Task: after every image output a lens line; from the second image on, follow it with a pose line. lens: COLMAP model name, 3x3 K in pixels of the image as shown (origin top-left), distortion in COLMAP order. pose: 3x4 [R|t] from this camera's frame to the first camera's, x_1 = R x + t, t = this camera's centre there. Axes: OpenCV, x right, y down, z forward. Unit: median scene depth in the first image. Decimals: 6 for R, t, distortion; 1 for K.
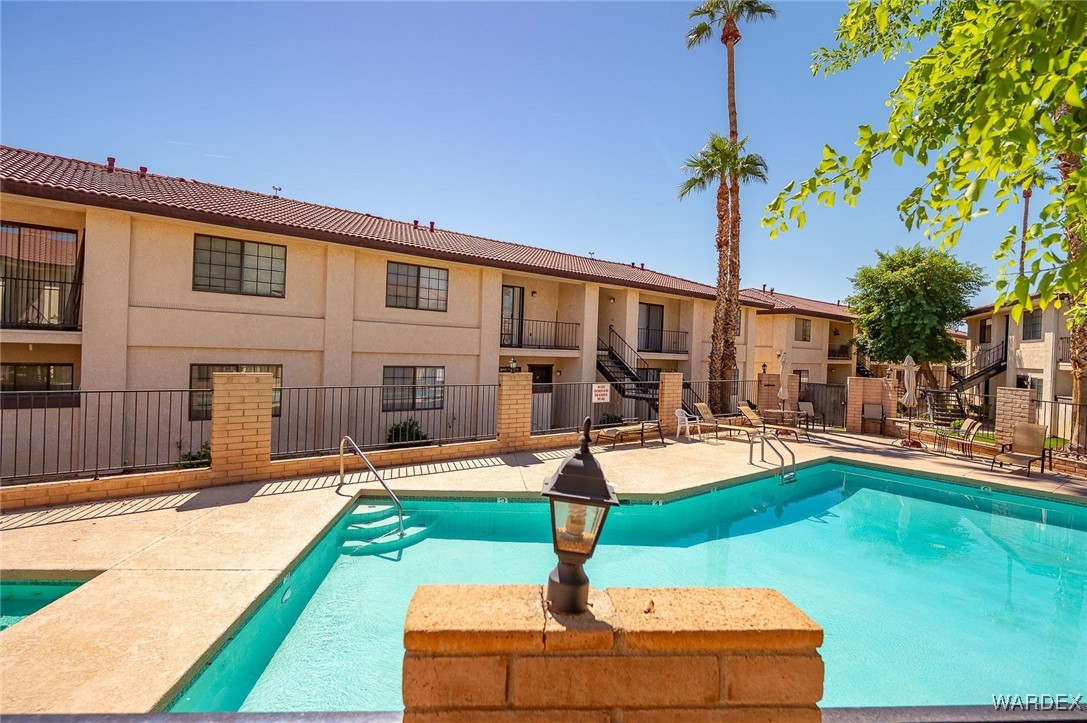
lens RADIAL K [[544.6, 0, 537.1], [0, 544.6, 358.7], [0, 0, 1]] dist [-0.004292, -0.001584]
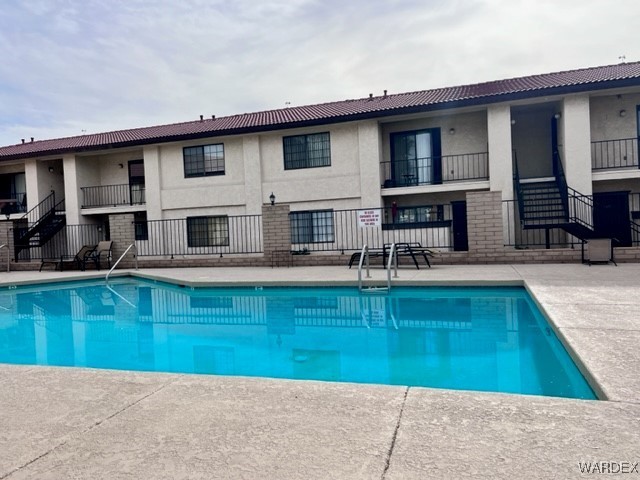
lens RADIAL K [[498.0, 0, 317.1], [0, 498.0, 241.1], [0, 0, 1]] dist [0.044468, -0.005903]
pose [[0.506466, -0.036393, -0.861492, 0.810650], [0.050474, 0.998647, -0.012514, 0.102585], [0.860781, -0.037145, 0.507618, 0.376095]]
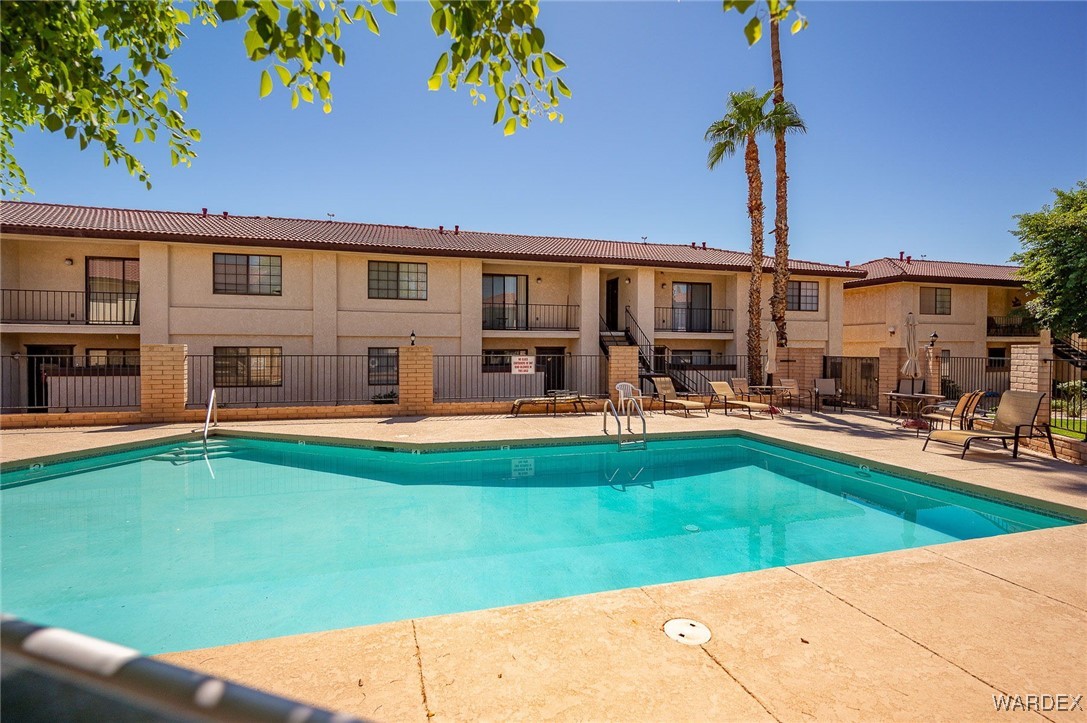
lens RADIAL K [[511.9, 0, 541.4], [0, 511.9, 360.9], [0, 0, 1]] dist [0.000826, -0.000525]
pose [[0.913427, -0.024951, -0.406236, 0.493110], [0.023413, 0.999688, -0.008758, 0.057800], [0.406328, -0.001511, 0.913726, 0.106011]]
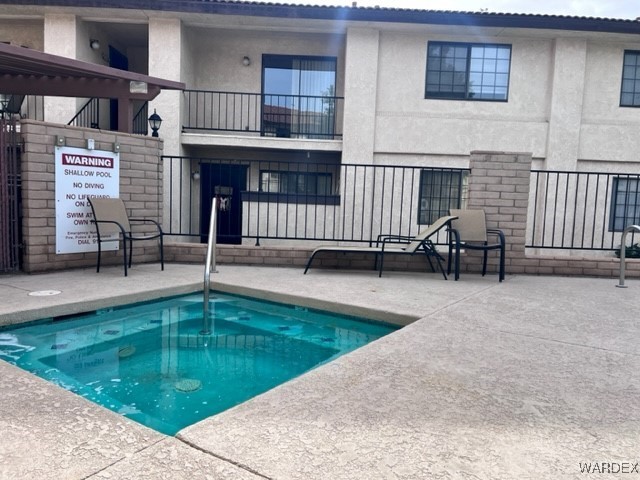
lens RADIAL K [[498.0, 0, 323.5], [0, 498.0, 234.2], [0, 0, 1]] dist [0.044468, -0.005903]
pose [[0.793757, 0.033520, -0.607311, -0.147345], [-0.016669, 0.999304, 0.033370, 0.077762], [0.608007, -0.016364, 0.793763, 0.088601]]
